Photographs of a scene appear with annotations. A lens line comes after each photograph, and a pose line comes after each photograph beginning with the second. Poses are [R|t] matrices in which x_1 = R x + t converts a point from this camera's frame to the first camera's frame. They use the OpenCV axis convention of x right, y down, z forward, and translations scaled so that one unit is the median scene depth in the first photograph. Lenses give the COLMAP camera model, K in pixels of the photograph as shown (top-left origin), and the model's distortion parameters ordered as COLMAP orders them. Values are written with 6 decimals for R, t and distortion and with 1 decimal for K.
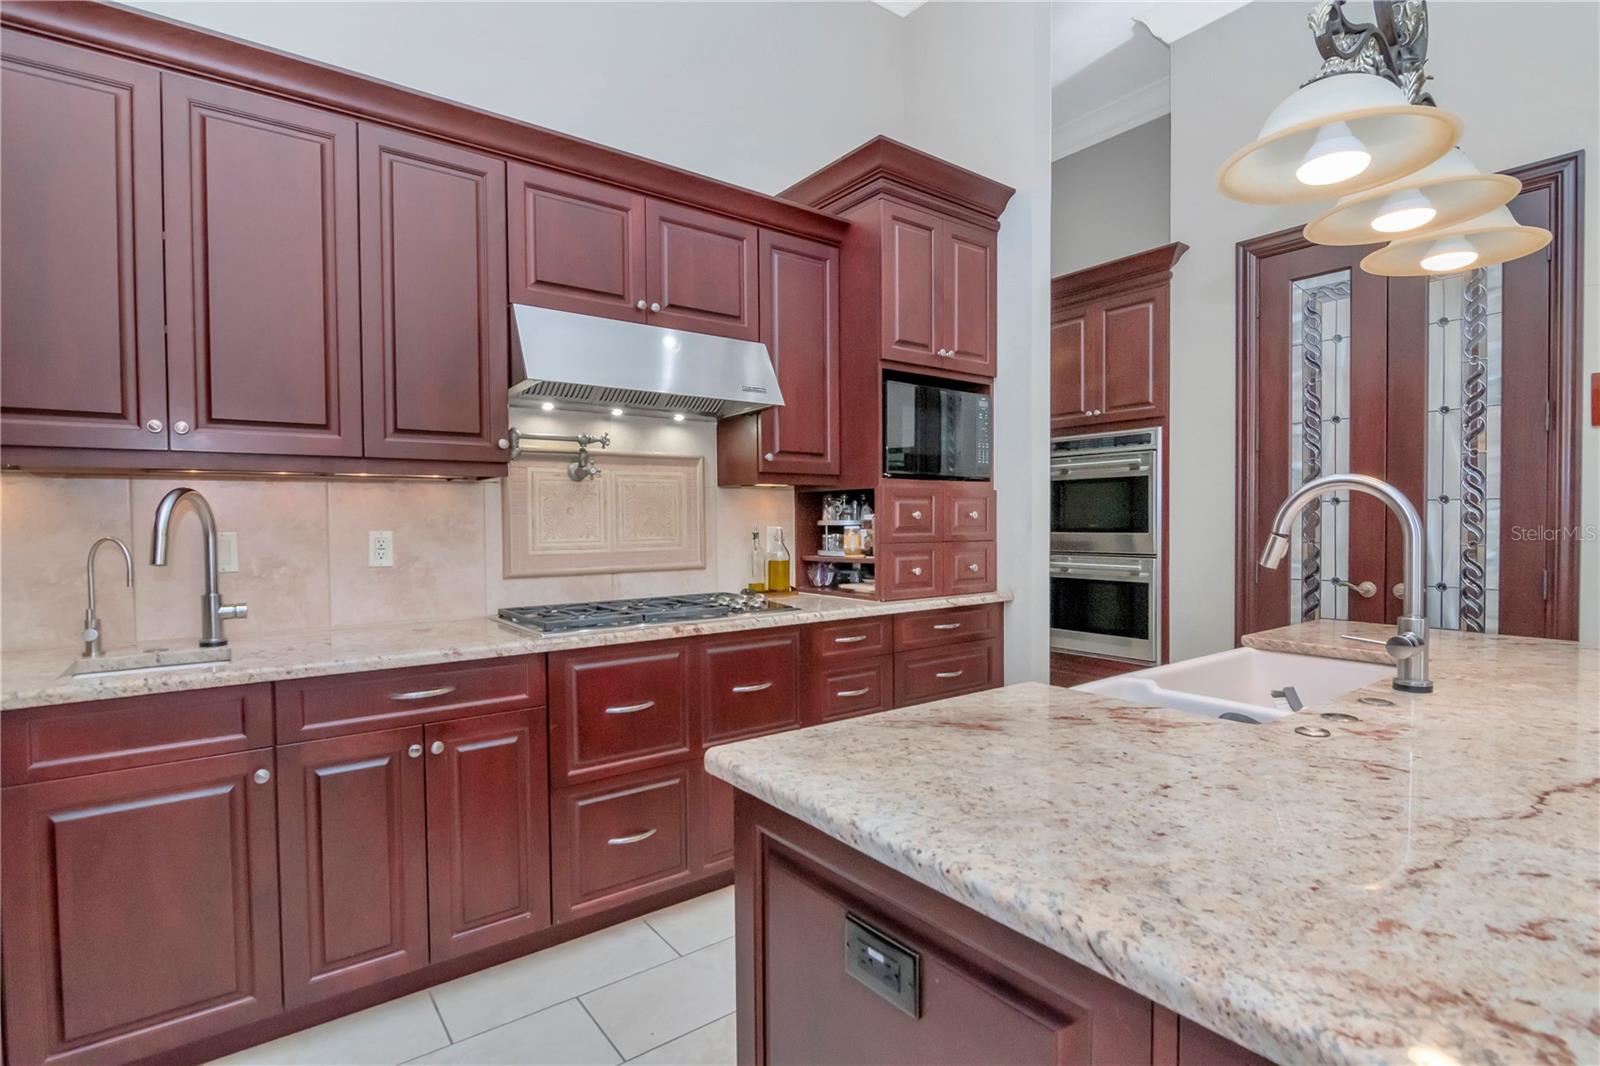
lens RADIAL K [[784.1, 0, 799.3], [0, 784.1, 534.5], [0, 0, 1]] dist [-0.004942, -0.003050]
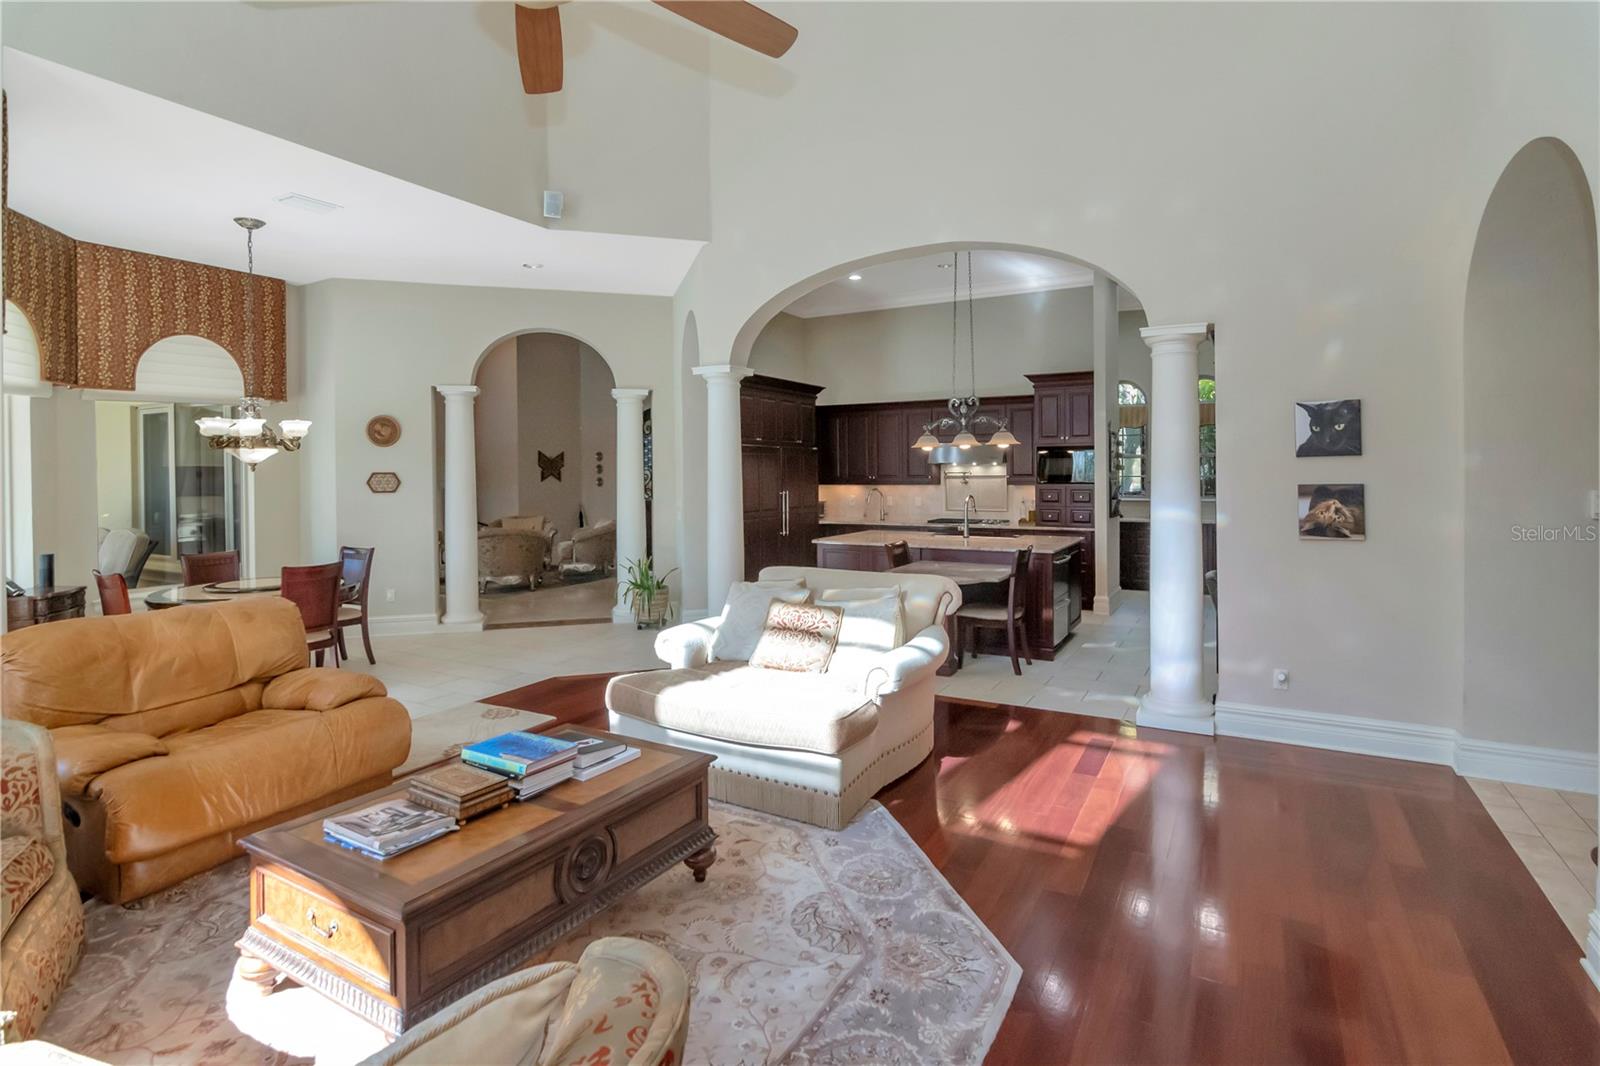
lens RADIAL K [[784.1, 0, 800.4], [0, 784.1, 479.7], [0, 0, 1]] dist [-0.004942, -0.003050]
pose [[0.391392, 0.016003, -0.920085, 2.446536], [-0.016831, 0.999806, 0.010230, -0.102361], [0.920070, 0.011482, 0.391585, -0.961760]]
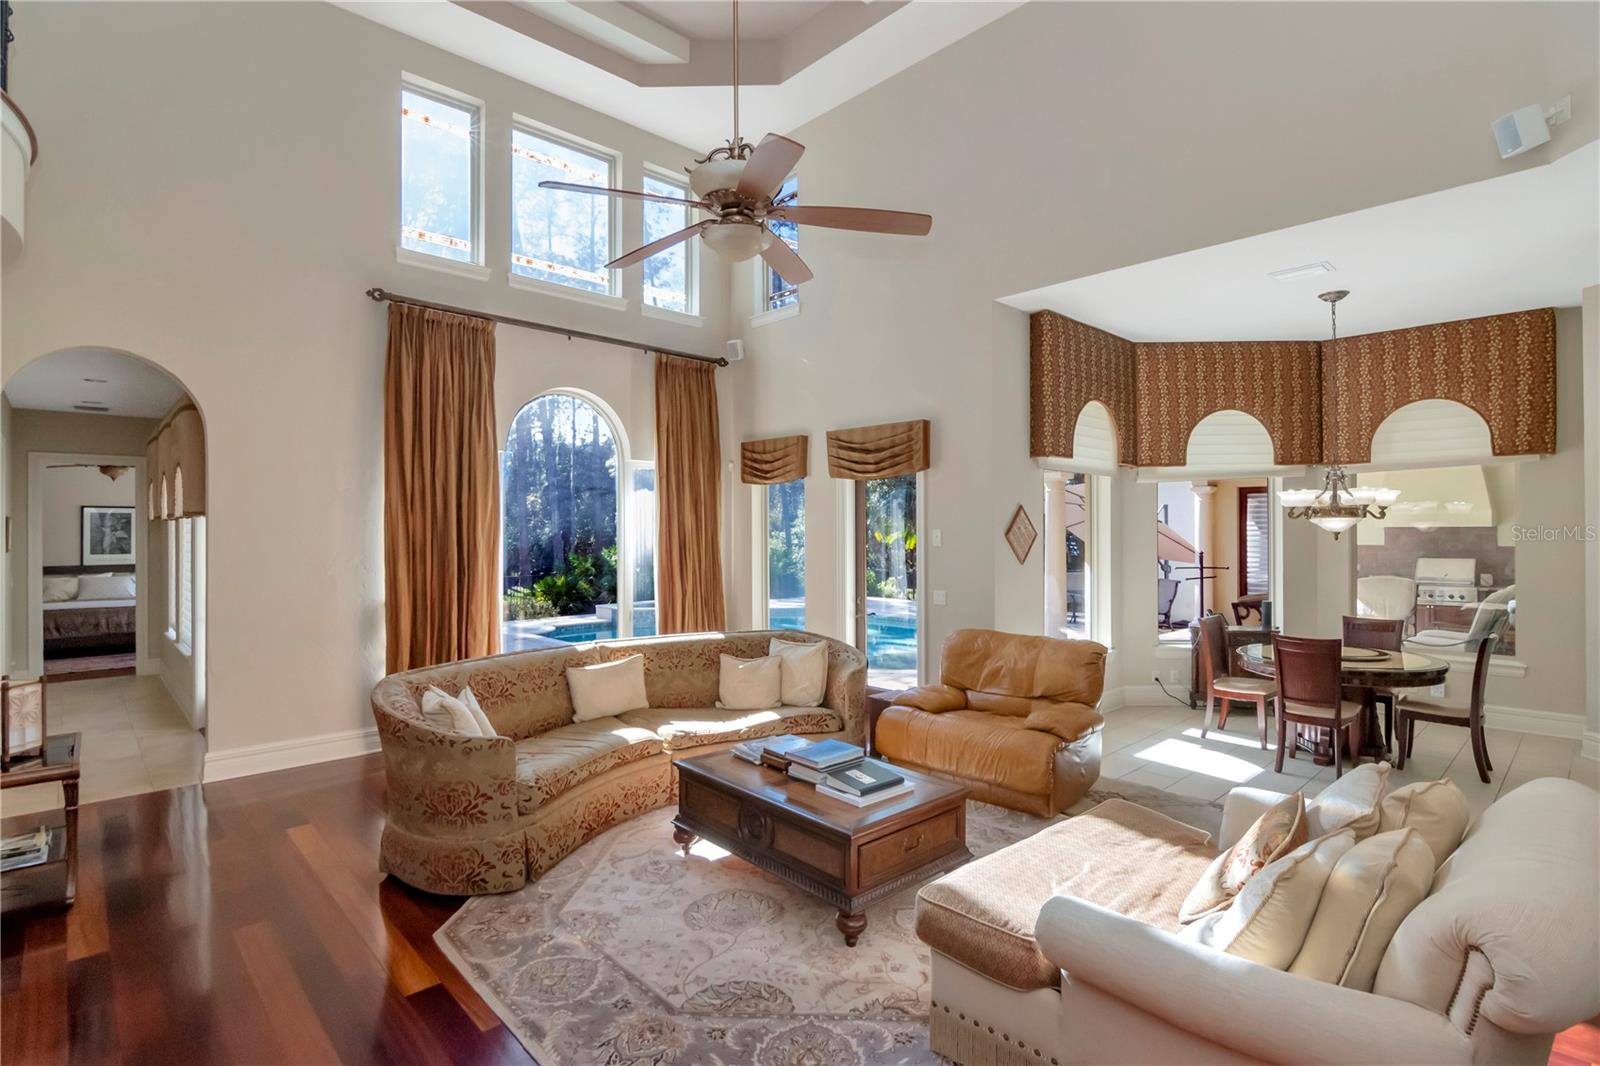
lens RADIAL K [[784.1, 0, 811.2], [0, 784.1, 532.1], [0, 0, 1]] dist [-0.004942, -0.003050]
pose [[-0.993766, 0.010106, -0.111026, 1.685808], [0.007355, 0.999656, 0.025162, -0.157323], [0.111242, 0.024189, -0.993499, 0.281778]]
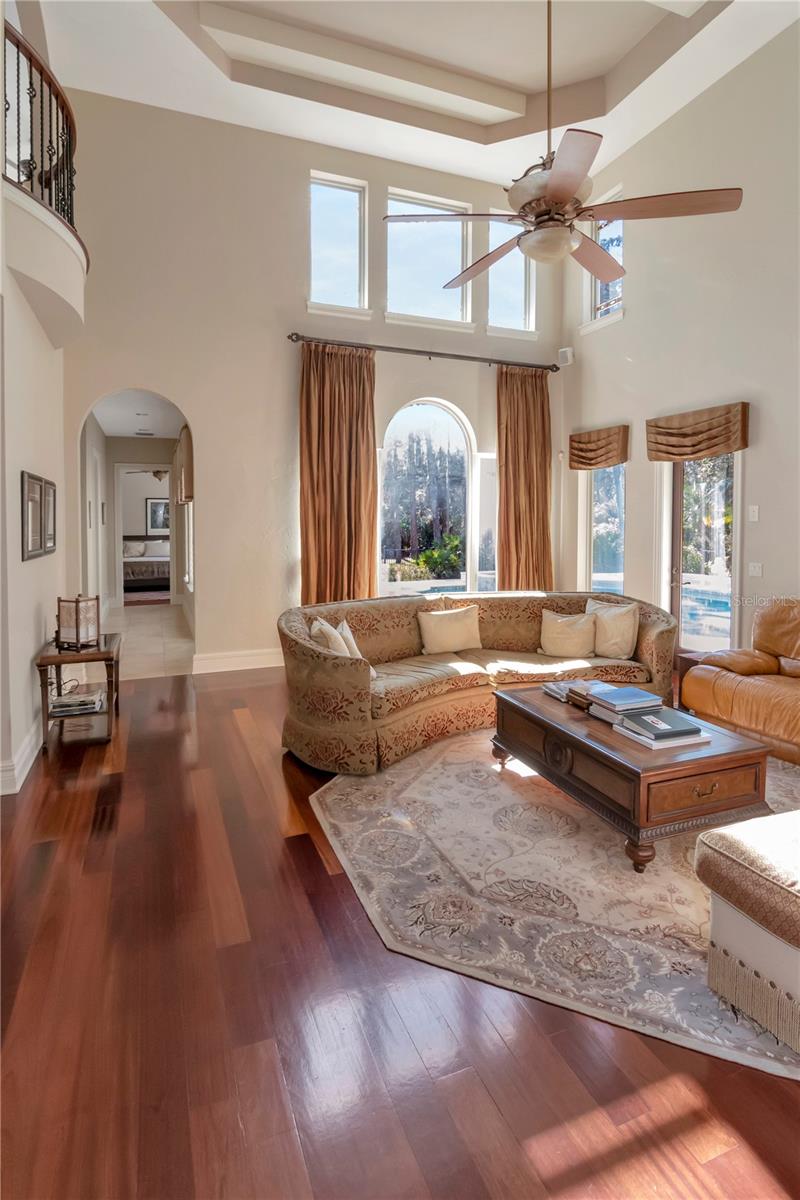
lens RADIAL K [[615.3, 0, 394.3], [0, 615.3, 543.5], [0, 0, 1]] dist [-0.002445, -0.004577]
pose [[-0.961486, -0.002484, 0.274842, 1.624594], [0.014309, 0.998151, 0.059078, -0.120378], [-0.274481, 0.060735, -0.959673, 0.202401]]
